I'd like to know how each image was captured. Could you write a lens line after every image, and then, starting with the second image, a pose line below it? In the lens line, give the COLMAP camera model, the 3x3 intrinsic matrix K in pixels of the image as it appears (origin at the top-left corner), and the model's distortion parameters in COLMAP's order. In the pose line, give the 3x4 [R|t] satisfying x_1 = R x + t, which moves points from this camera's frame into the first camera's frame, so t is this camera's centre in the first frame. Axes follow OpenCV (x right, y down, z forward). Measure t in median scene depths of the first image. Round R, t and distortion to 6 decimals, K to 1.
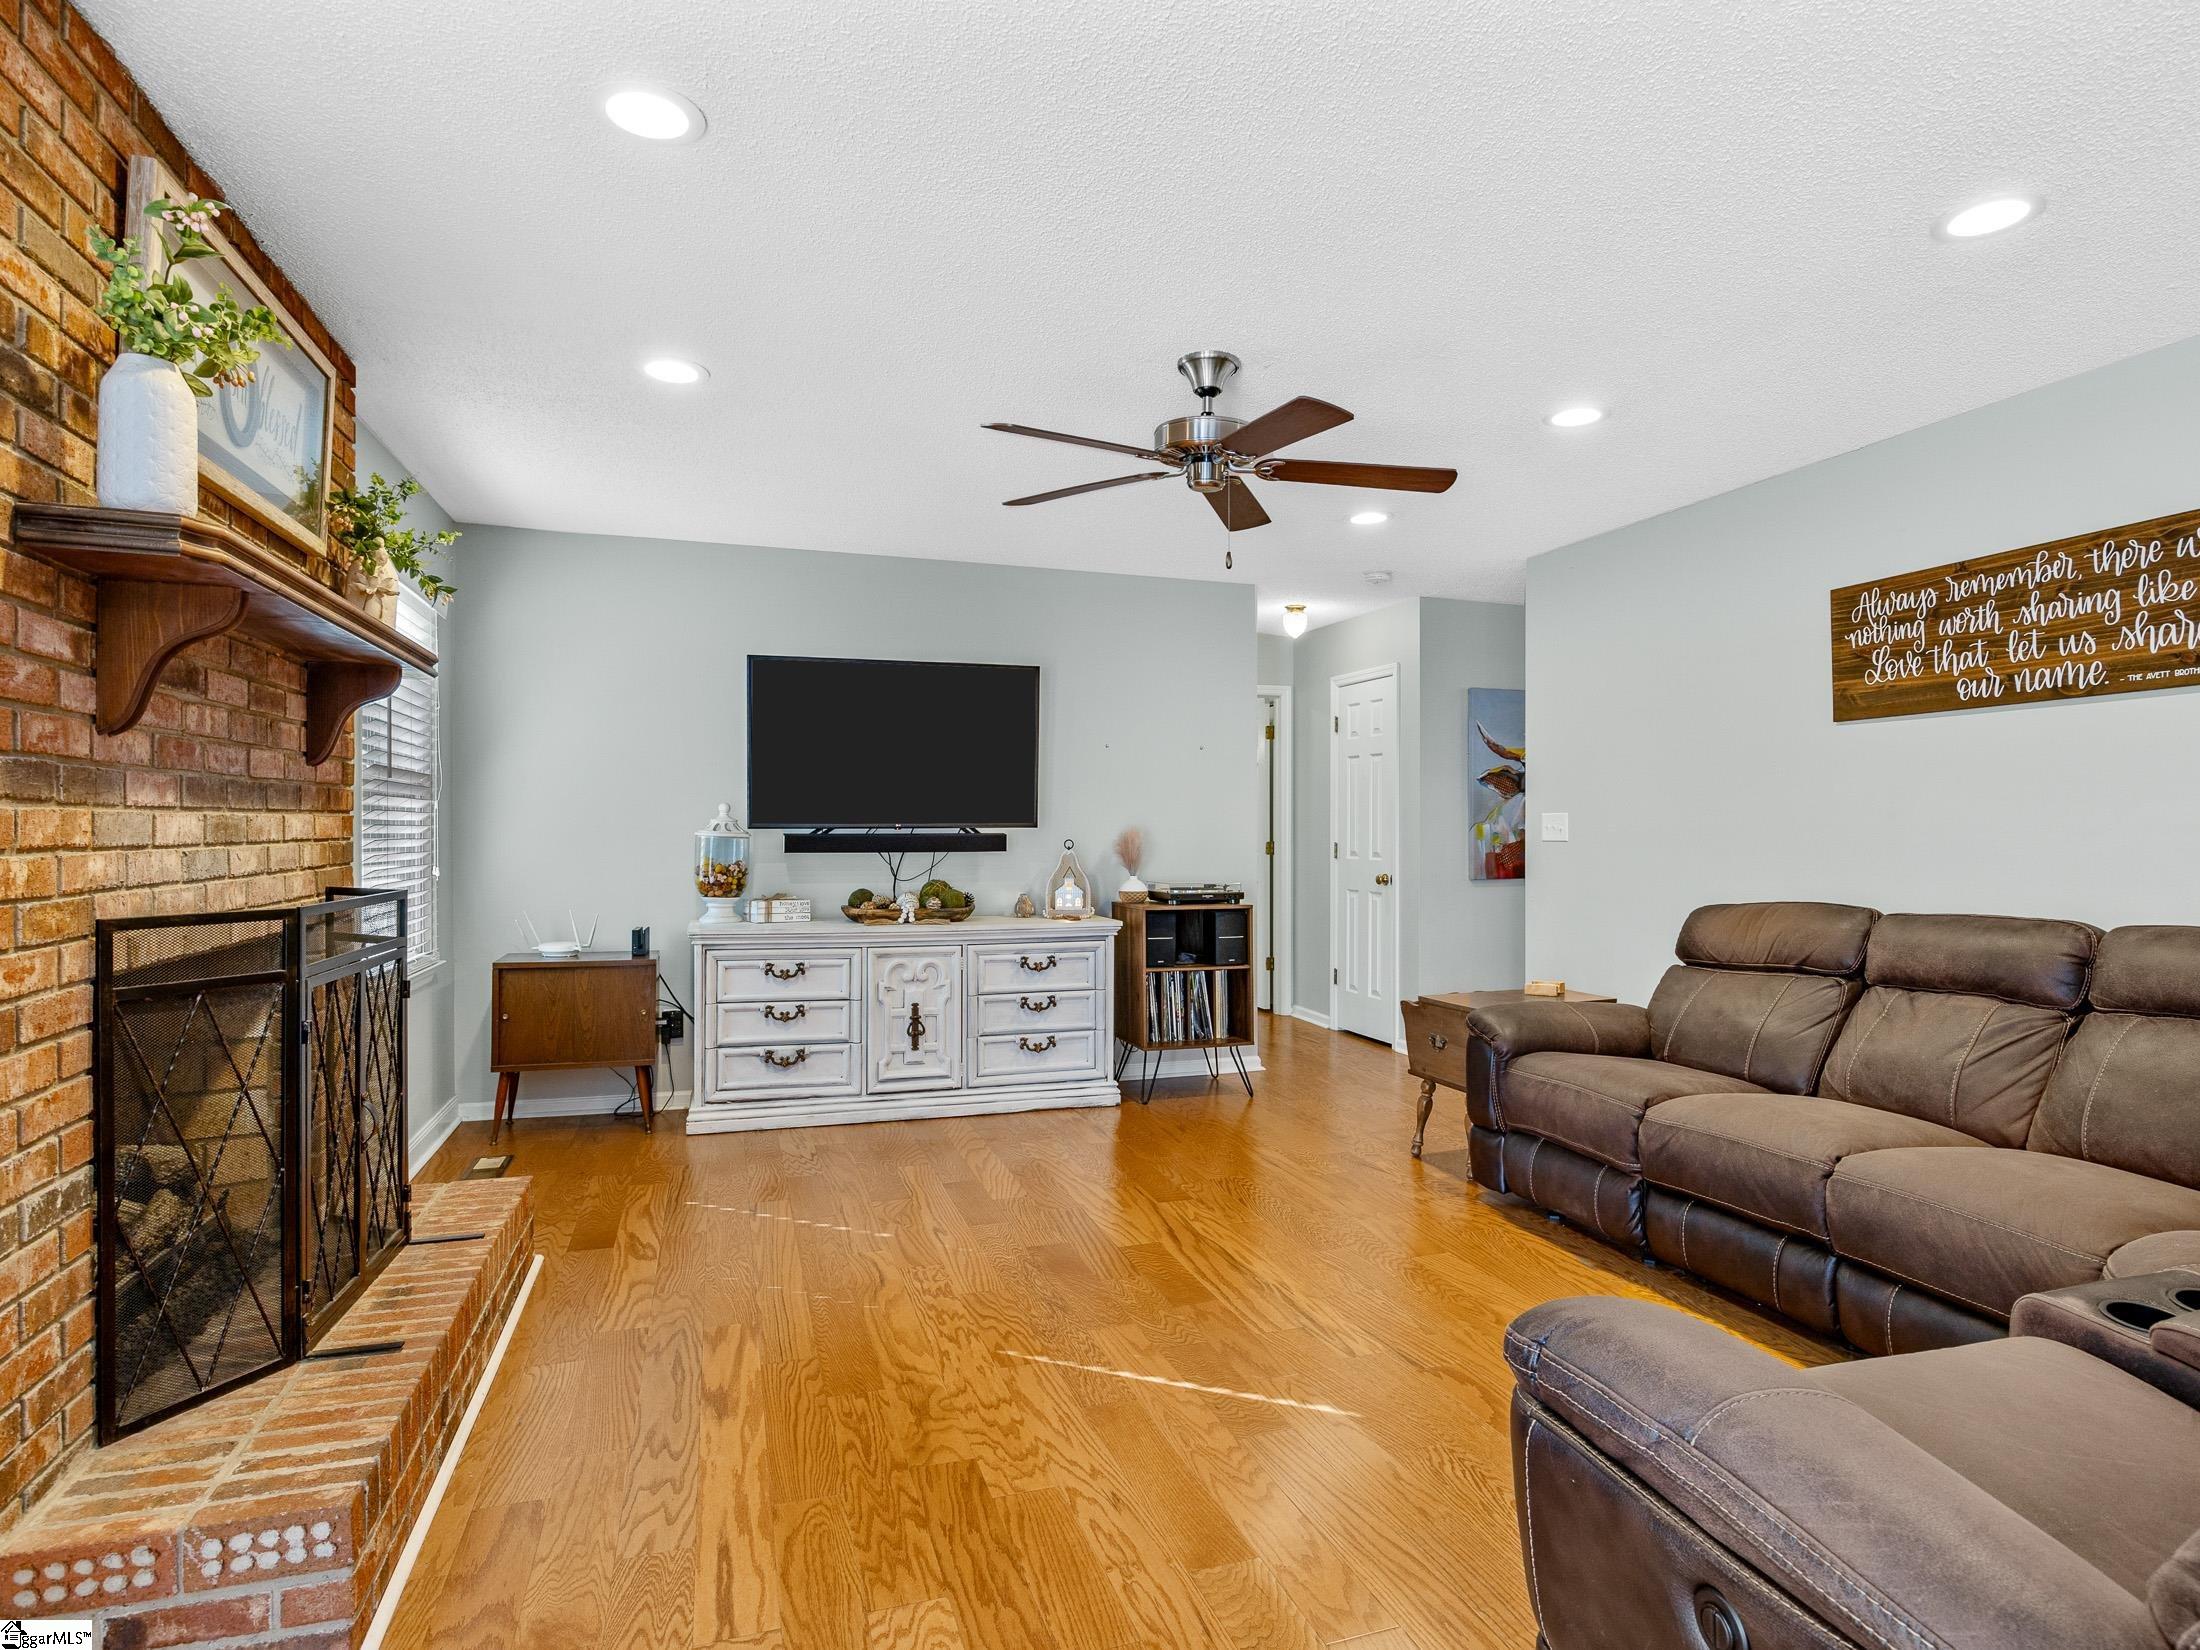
lens RADIAL K [[1167.5, 0, 1156.5], [0, 1167.5, 820.9], [0, 0, 1]] dist [-0.009660, 0.000154]
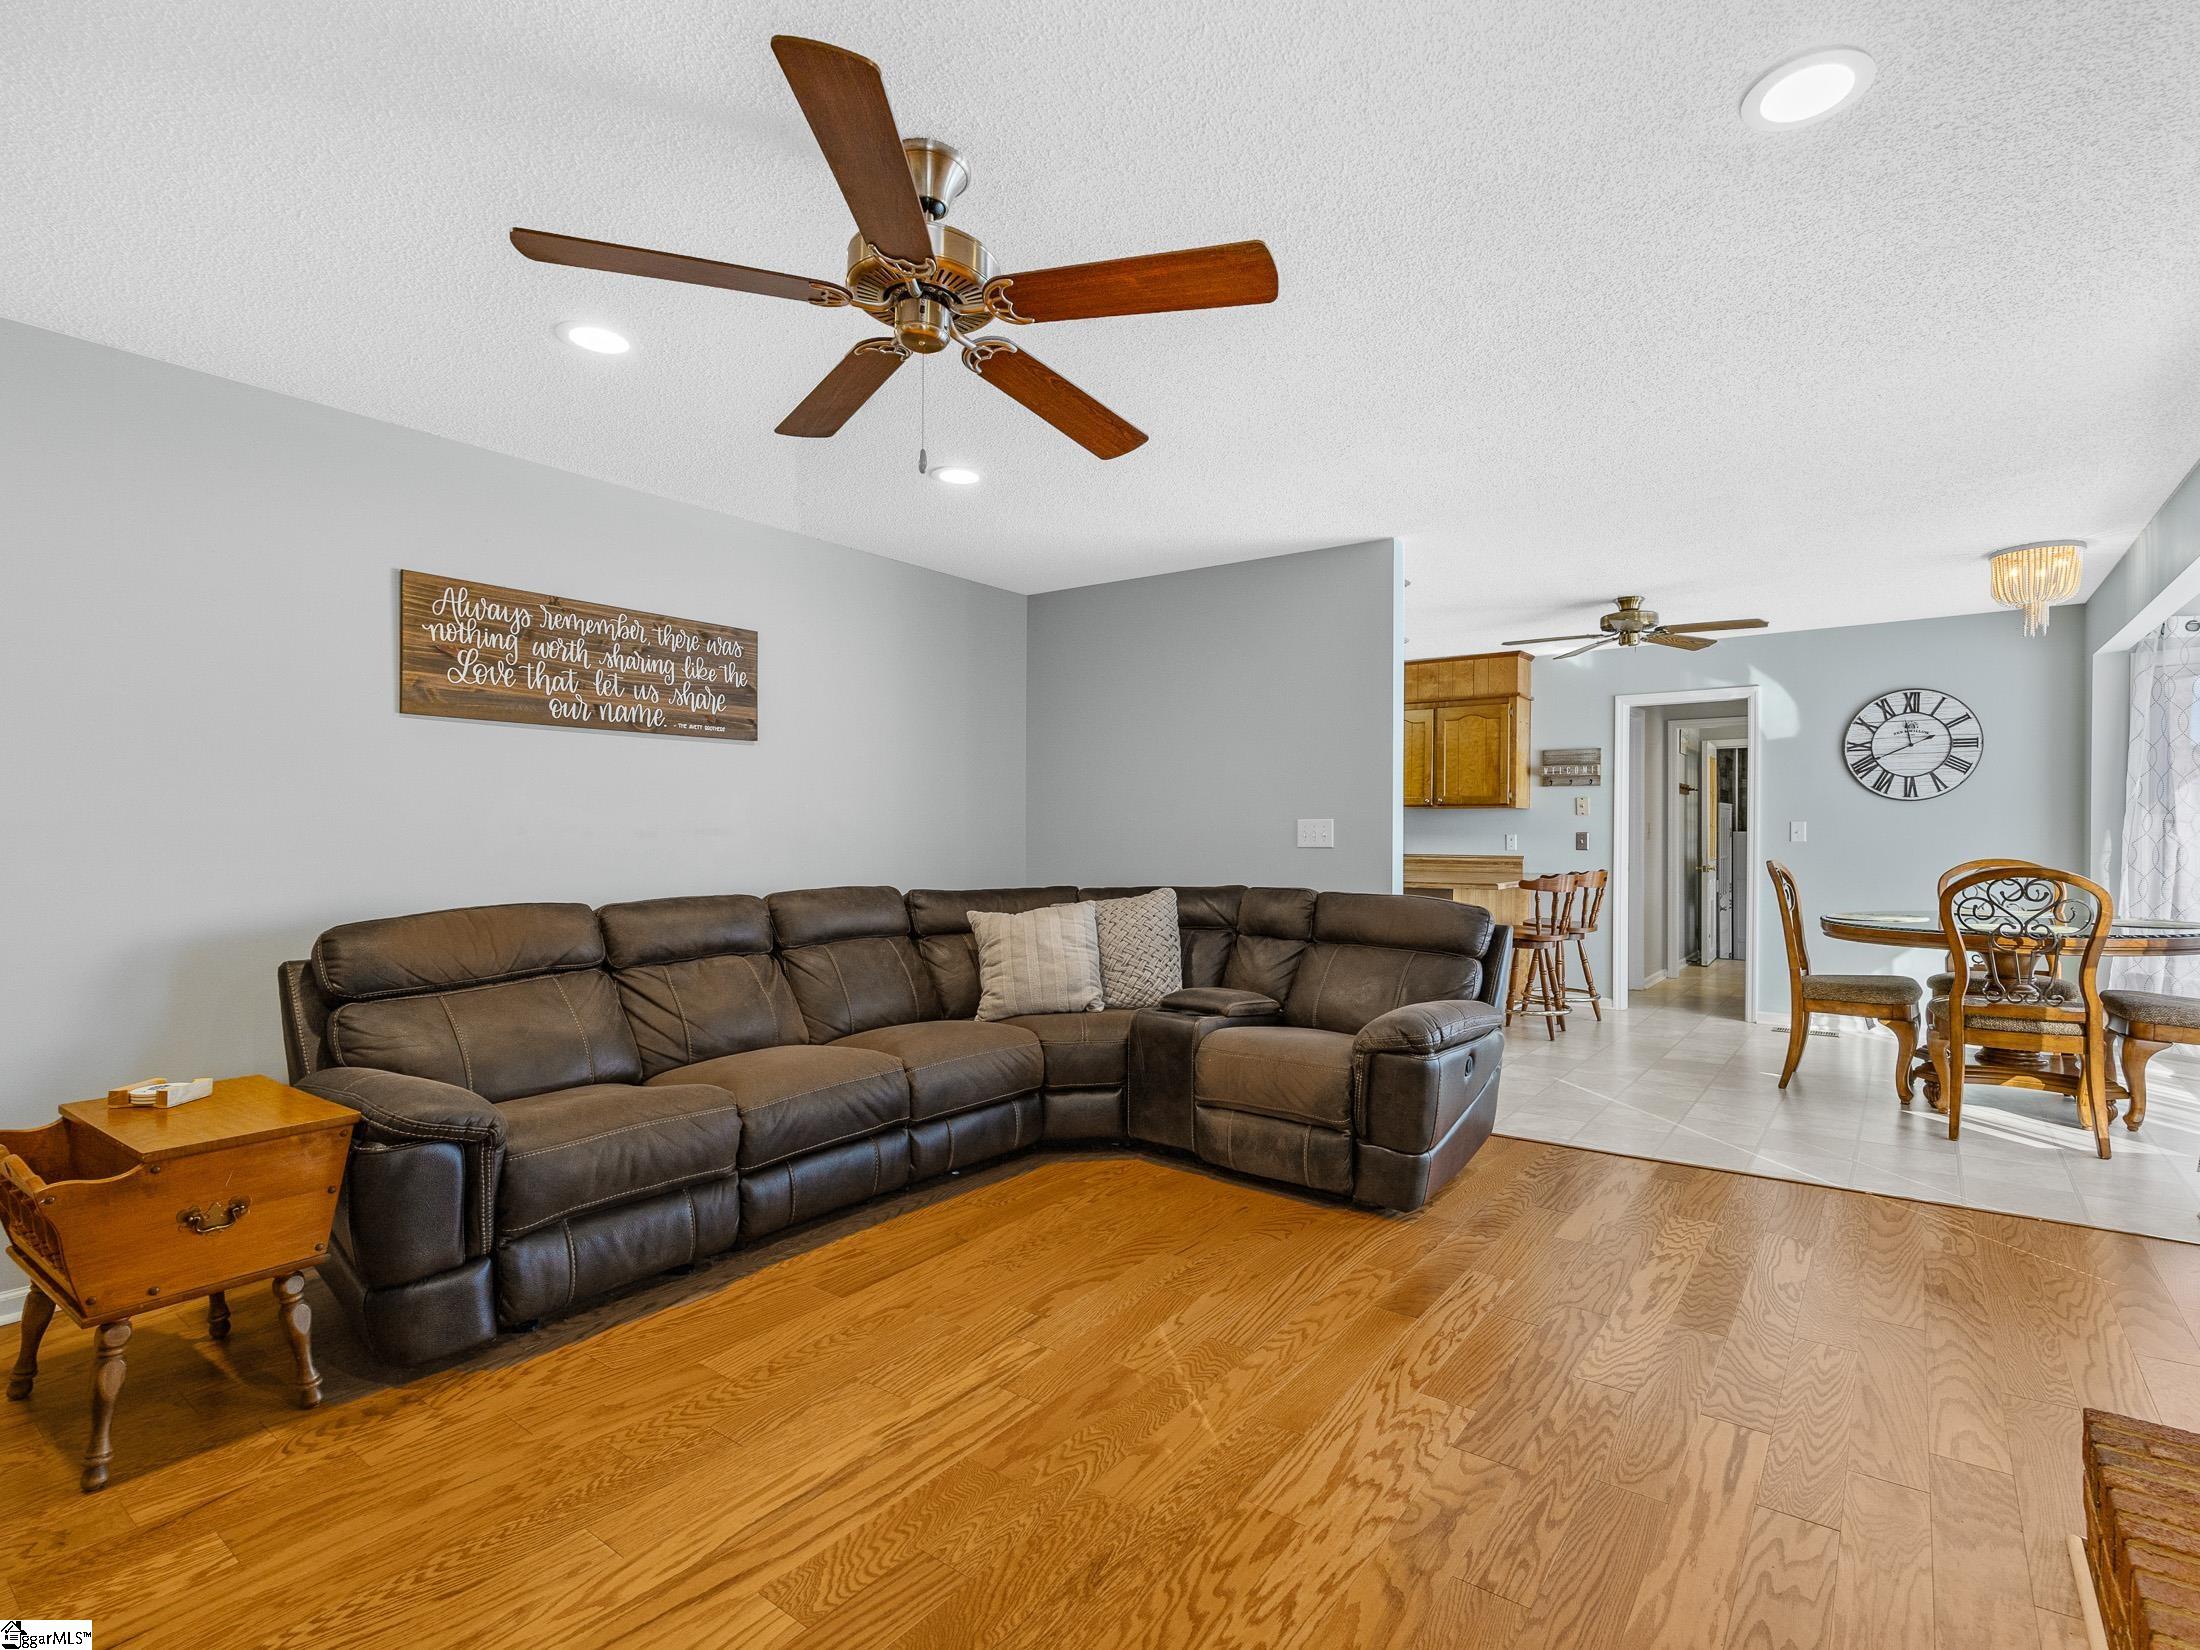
lens RADIAL K [[1045.3, 0, 1136.5], [0, 1045.3, 832.4], [0, 0, 1]] dist [0.005848, 0.000569]
pose [[-0.545357, 0.002849, 0.838199, -0.513982], [-0.008237, 0.999928, -0.008757, 0.013977], [-0.838163, -0.011680, -0.545294, 1.151770]]
